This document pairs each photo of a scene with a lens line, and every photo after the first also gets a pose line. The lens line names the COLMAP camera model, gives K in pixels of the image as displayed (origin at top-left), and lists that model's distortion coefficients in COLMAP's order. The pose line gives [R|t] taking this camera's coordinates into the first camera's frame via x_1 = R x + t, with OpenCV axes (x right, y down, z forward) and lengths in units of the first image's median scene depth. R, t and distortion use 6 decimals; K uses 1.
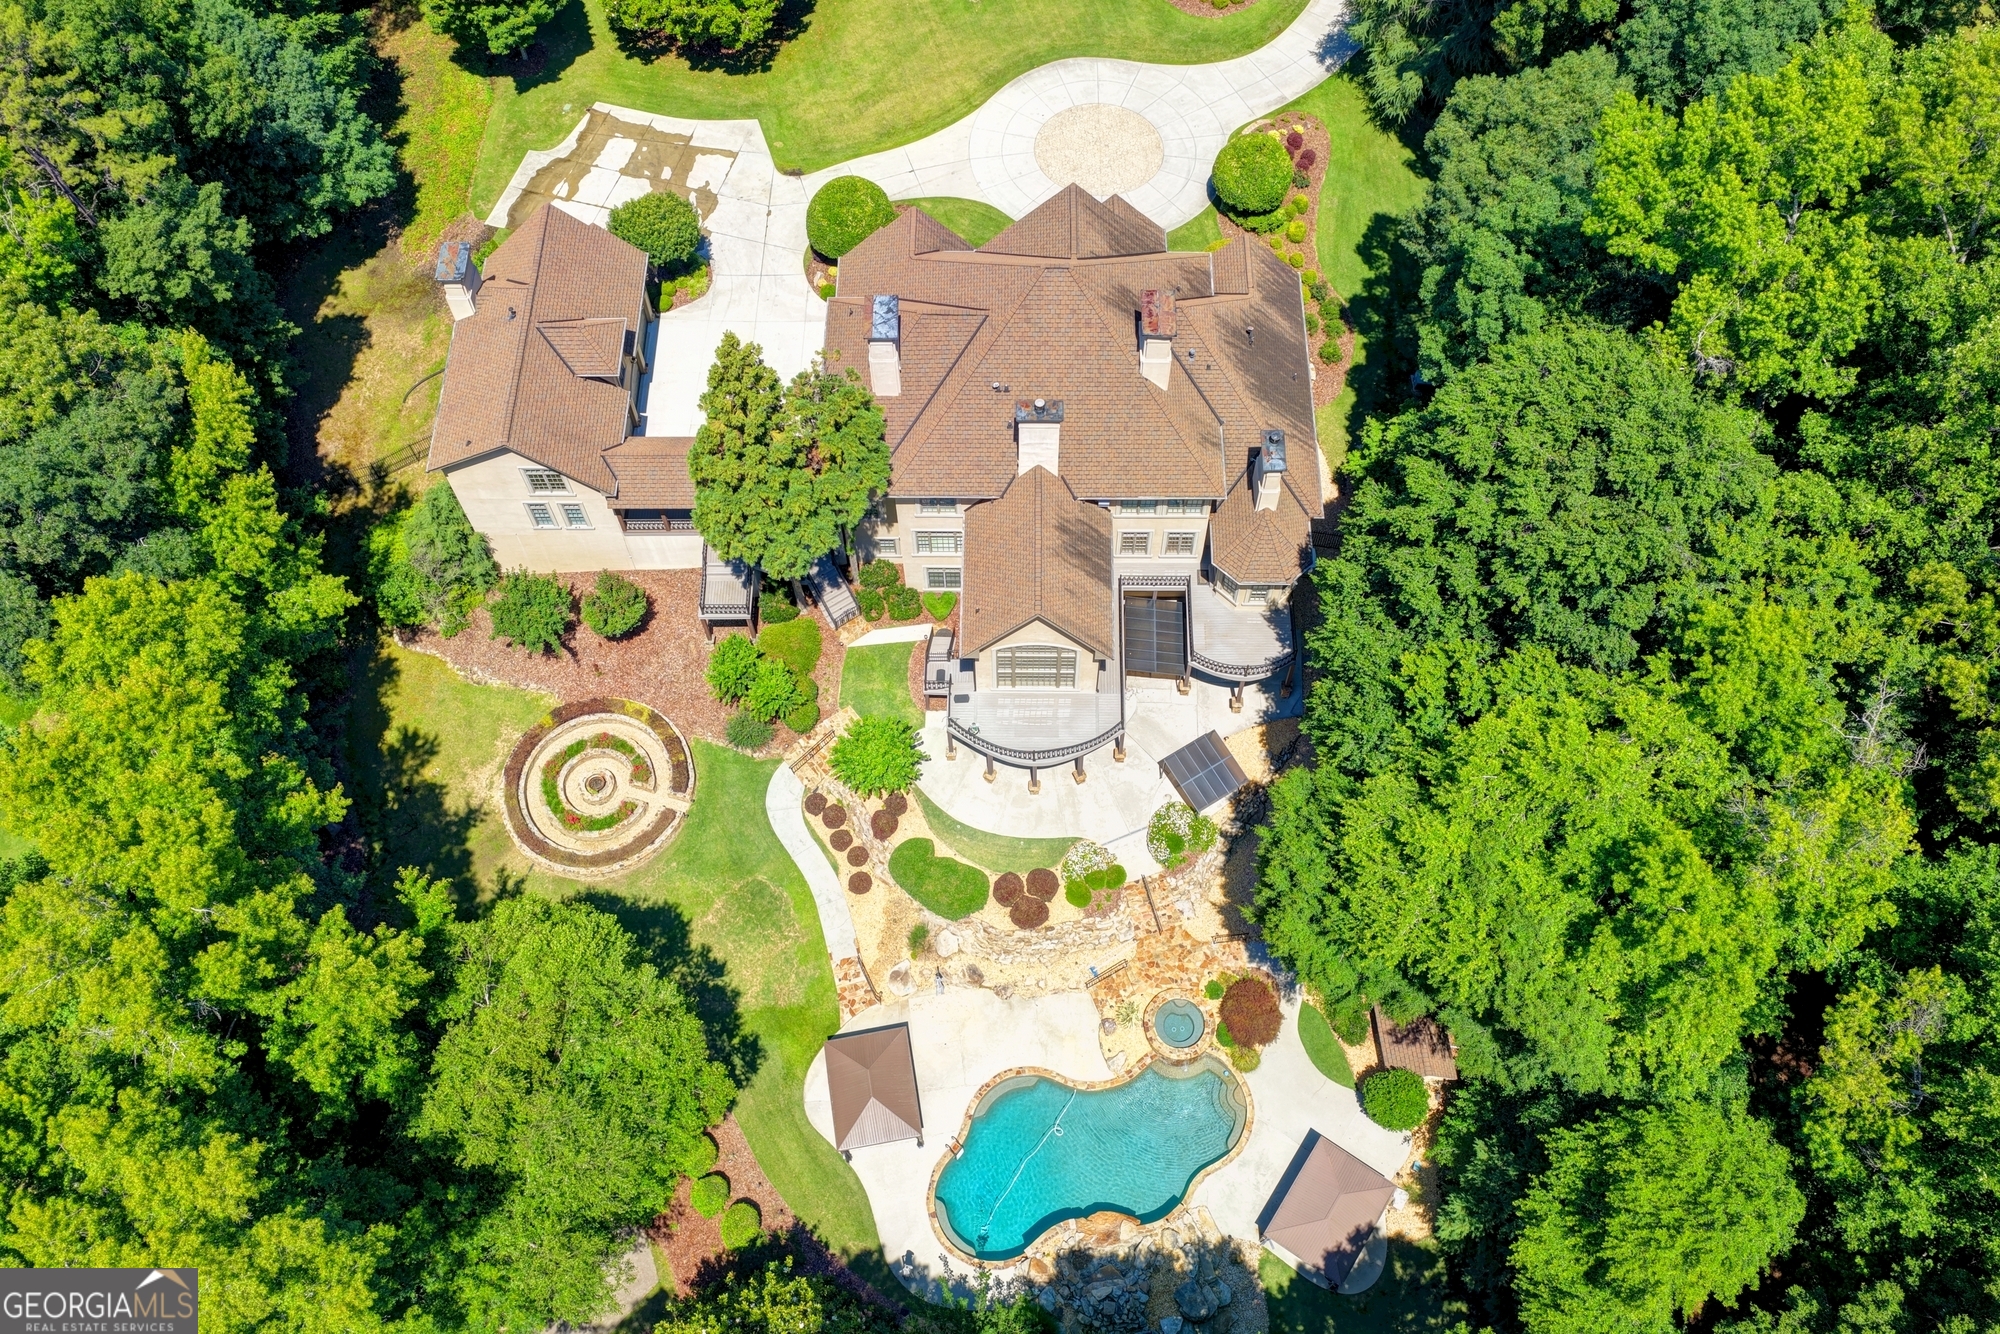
lens RADIAL K [[1663.5, 0, 1002.6], [0, 1663.5, 669.6], [0, 0, 1]] dist [-0.011564, 0.043245]
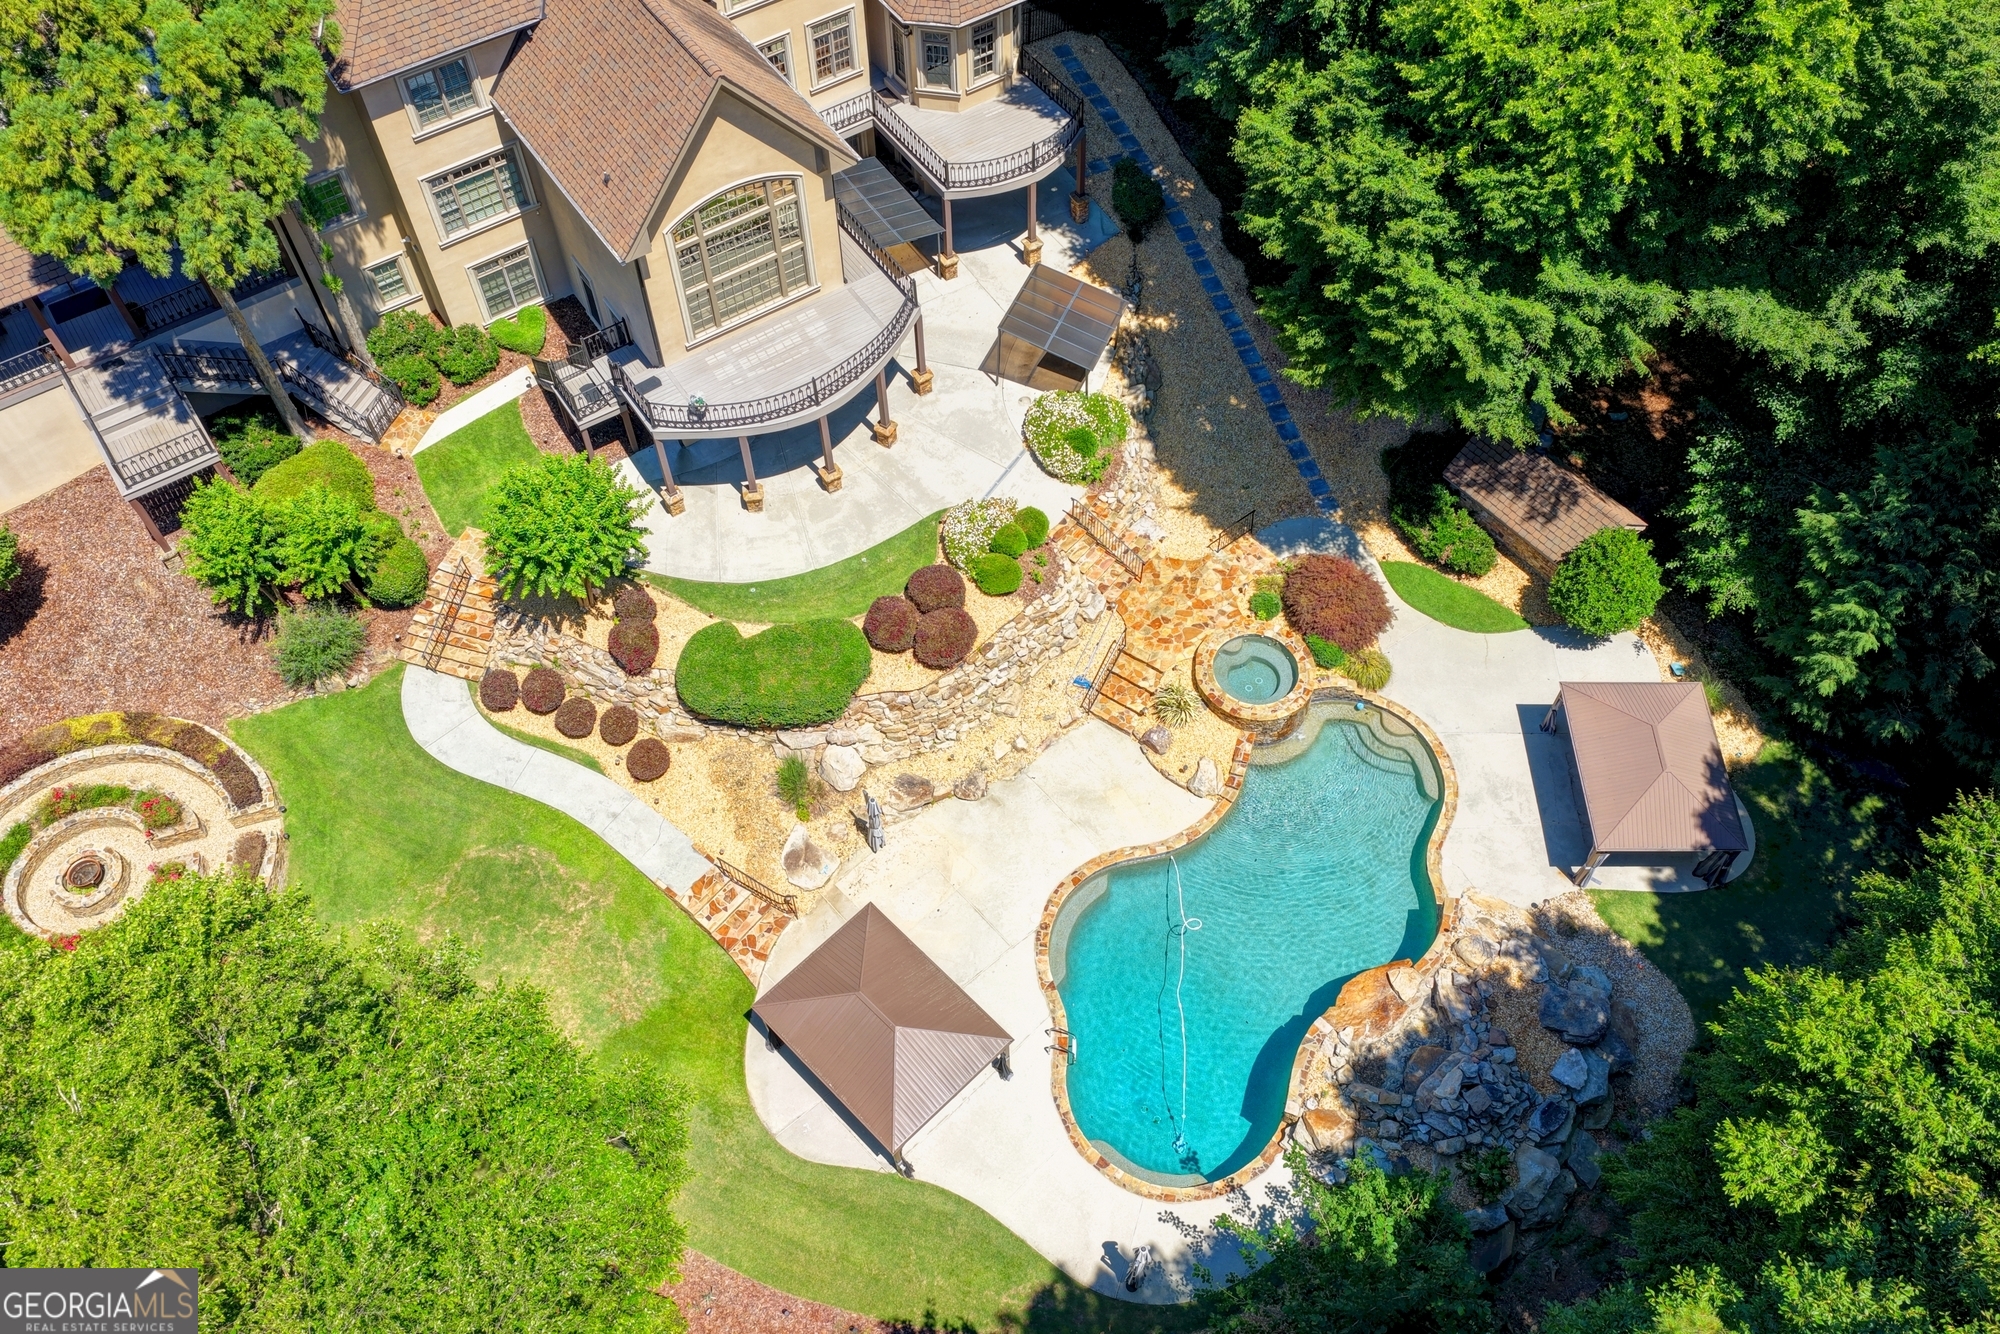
lens RADIAL K [[1663.5, 0, 999.4], [0, 1663.5, 671.5], [0, 0, 1]] dist [-0.011564, 0.043245]
pose [[0.824643, -0.468262, 0.317323, -0.151774], [0.500990, 0.865081, -0.025380, 0.176357], [-0.262626, 0.179905, 0.947978, 0.445995]]
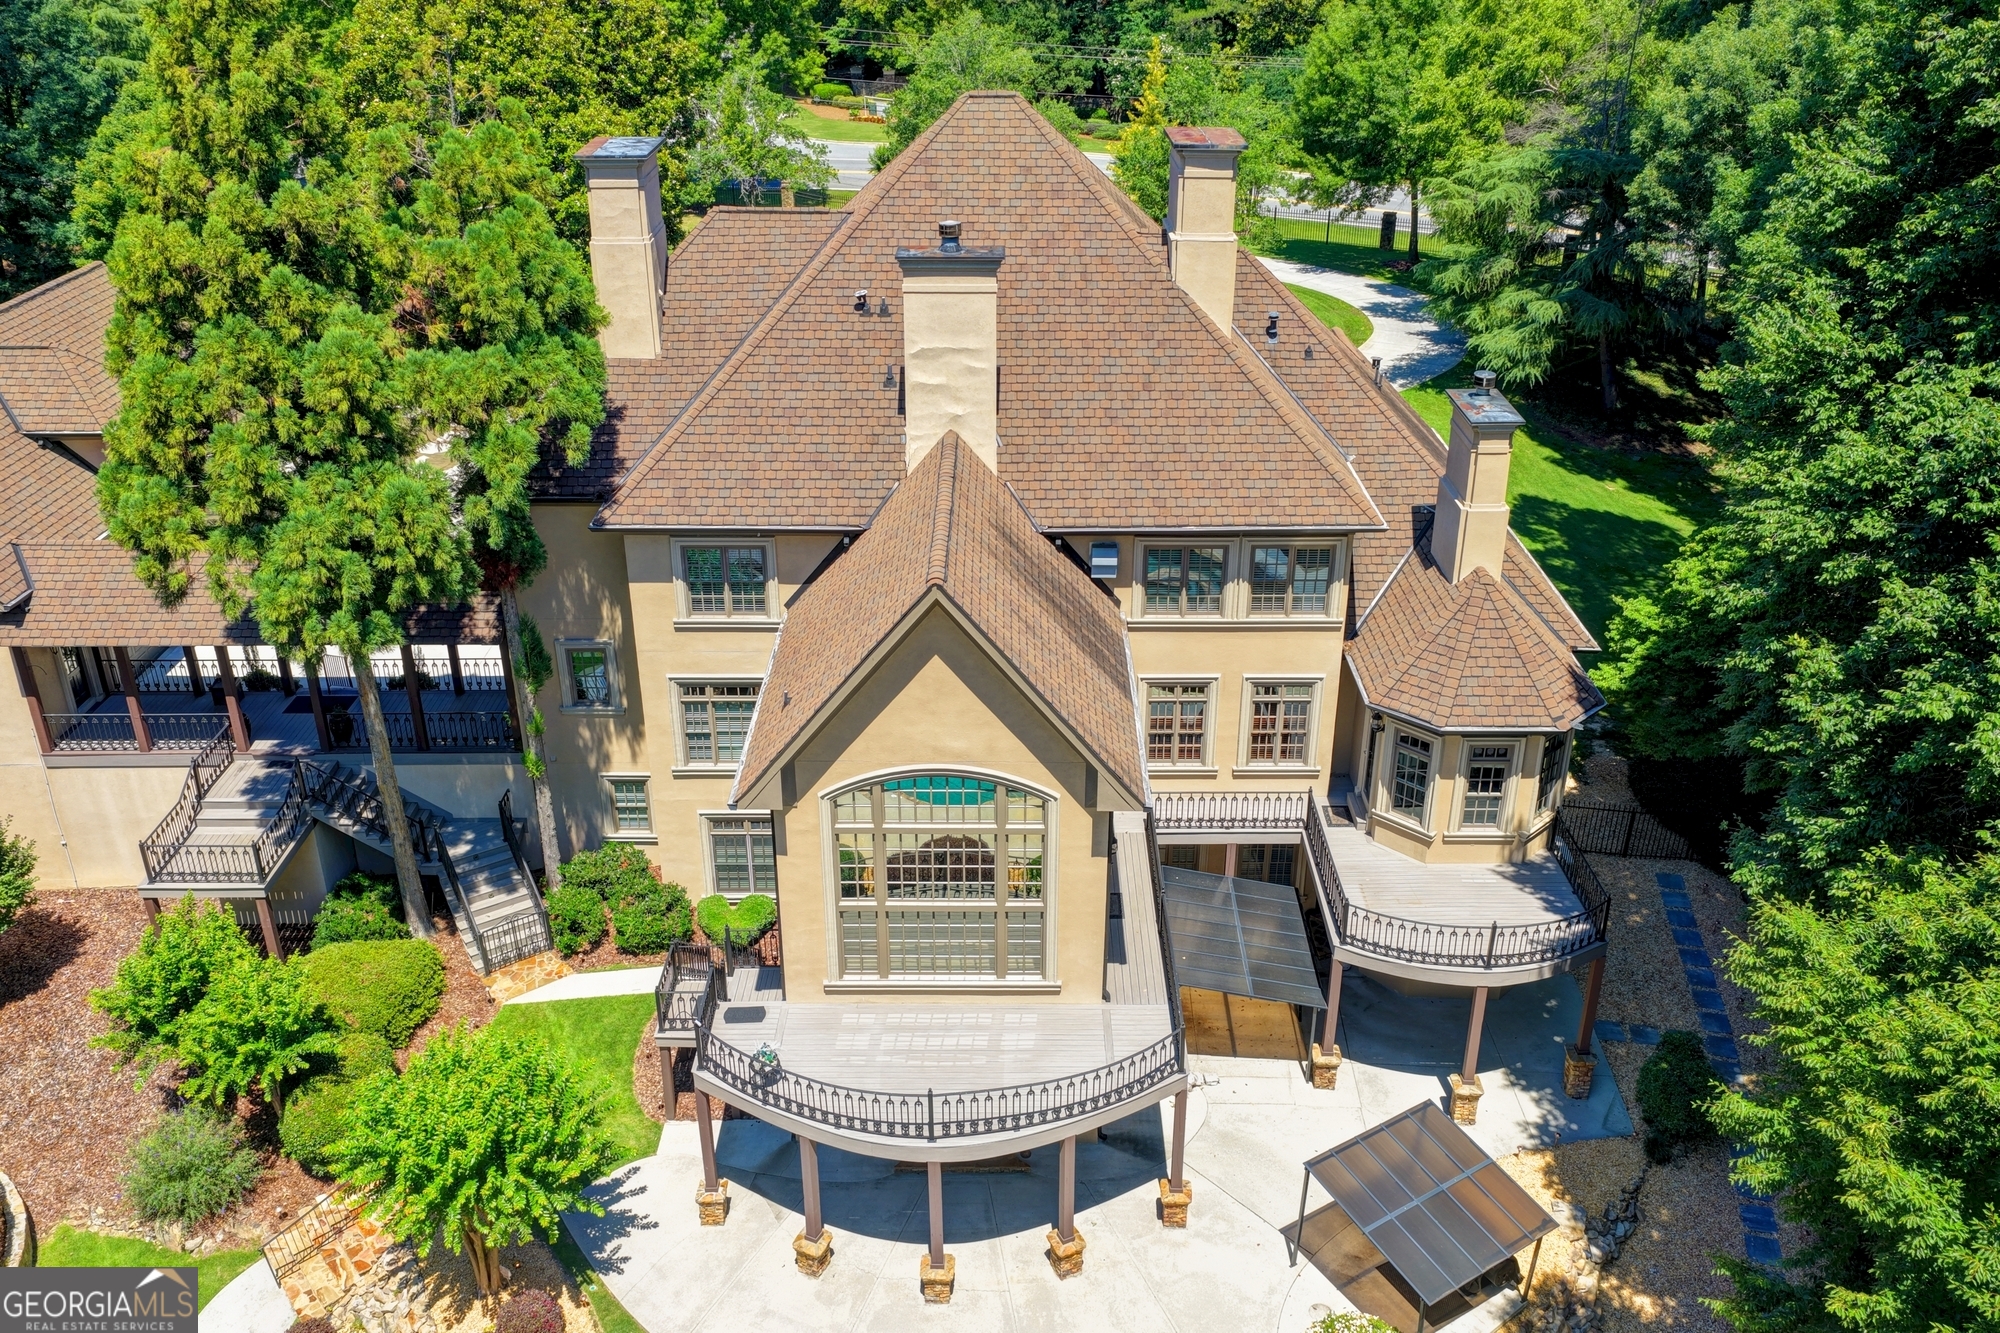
lens RADIAL K [[1663.5, 0, 998.1], [0, 1663.5, 674.7], [0, 0, 1]] dist [-0.011564, 0.043245]
pose [[0.999959, 0.002879, 0.008593, 0.028897], [0.002682, 0.811644, -0.584146, 0.173608], [-0.008656, 0.584145, 0.811603, 0.650510]]
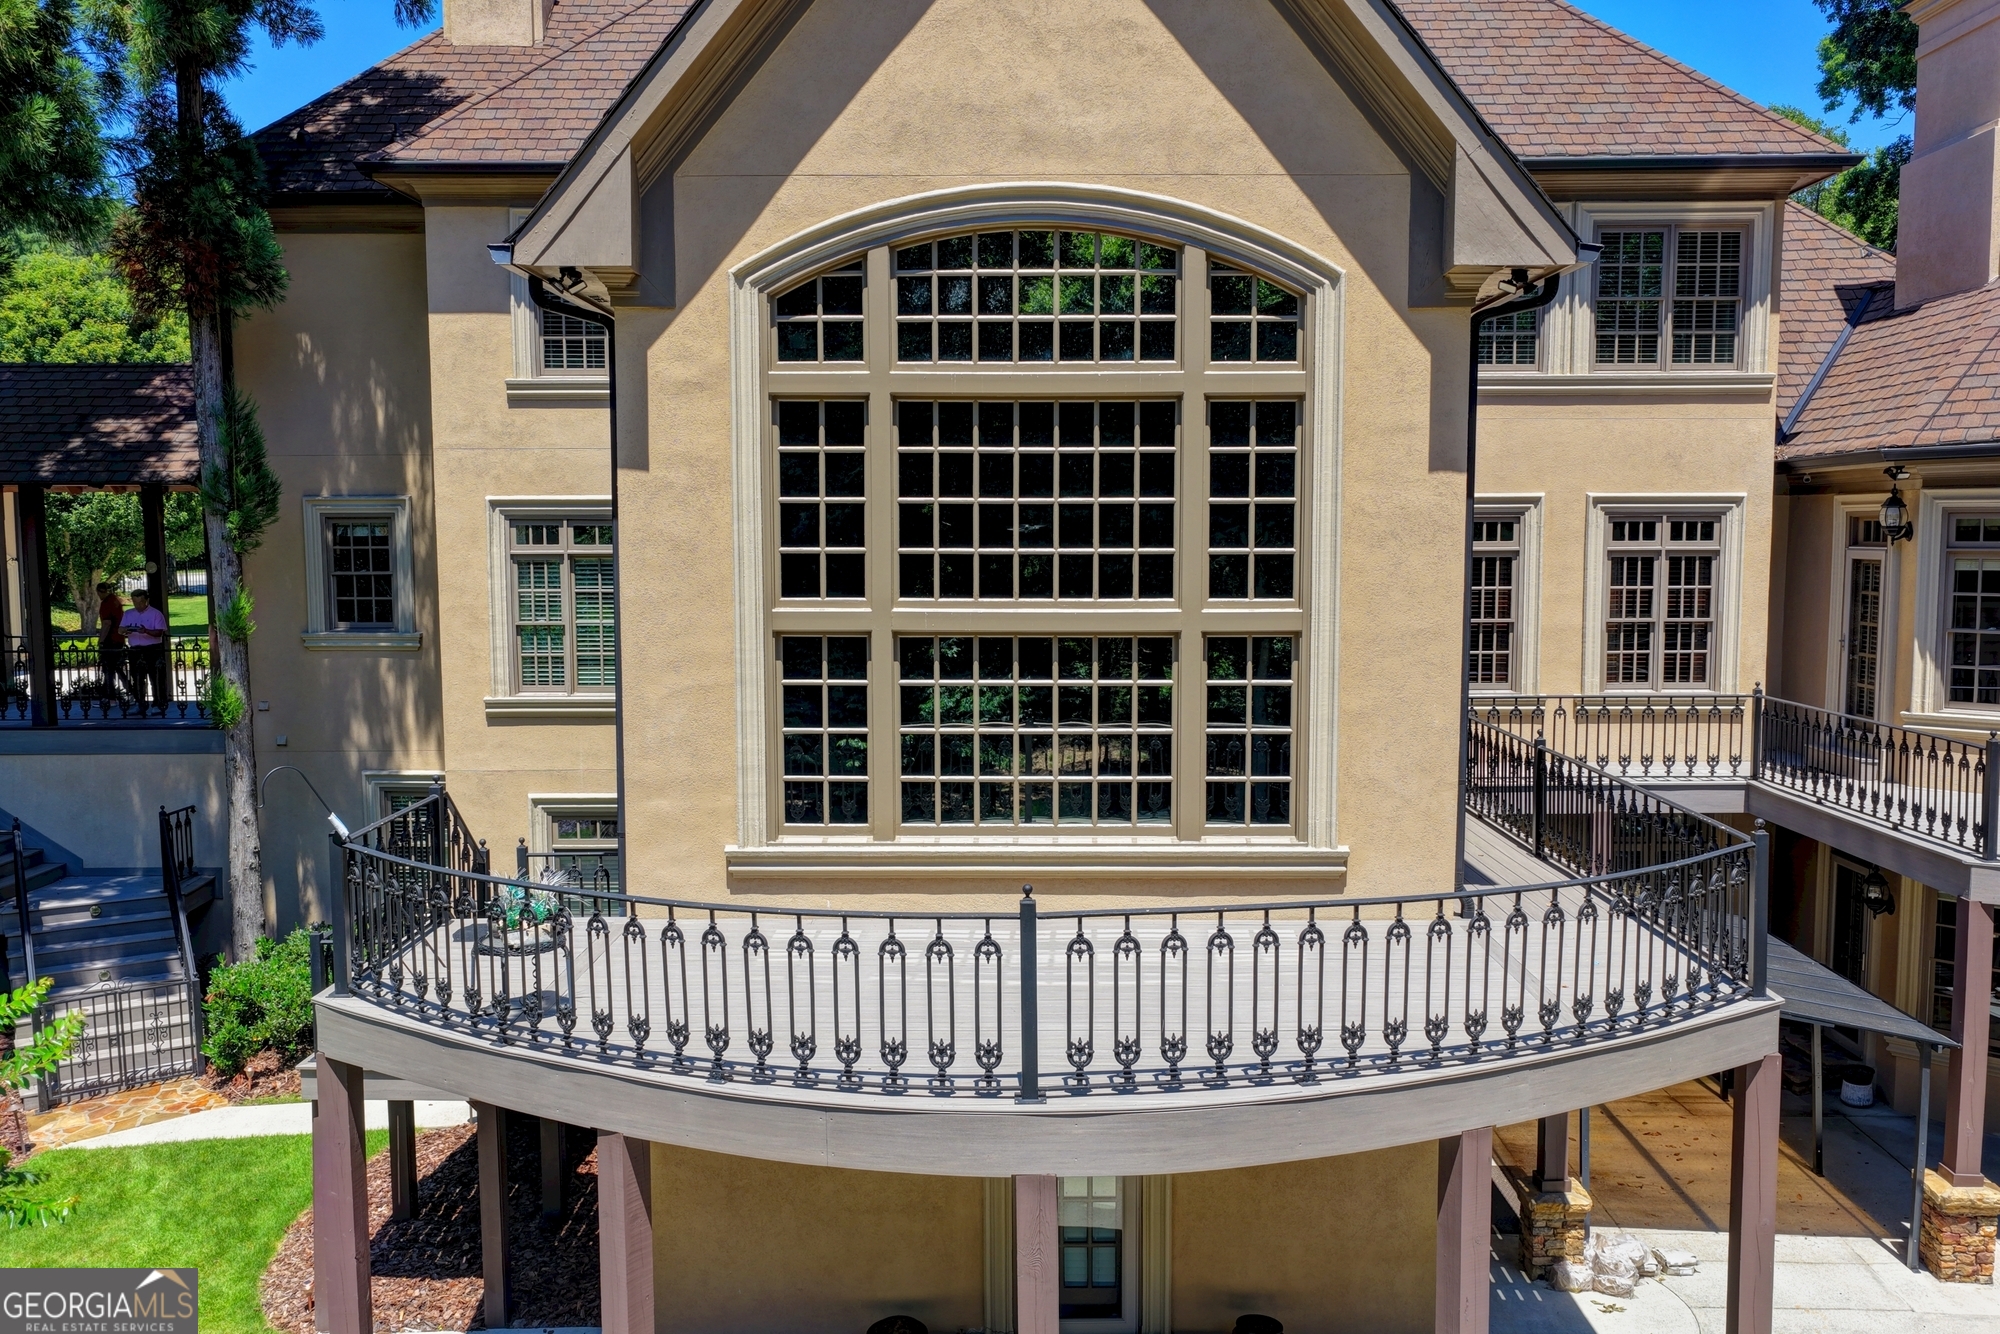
lens RADIAL K [[1663.5, 0, 1000.7], [0, 1663.5, 671.3], [0, 0, 1]] dist [-0.011564, 0.043245]
pose [[0.999985, 0.005196, -0.001705, 0.016887], [-0.004271, 0.547377, -0.836875, 0.122614], [-0.003415, 0.836870, 0.547391, 0.903388]]
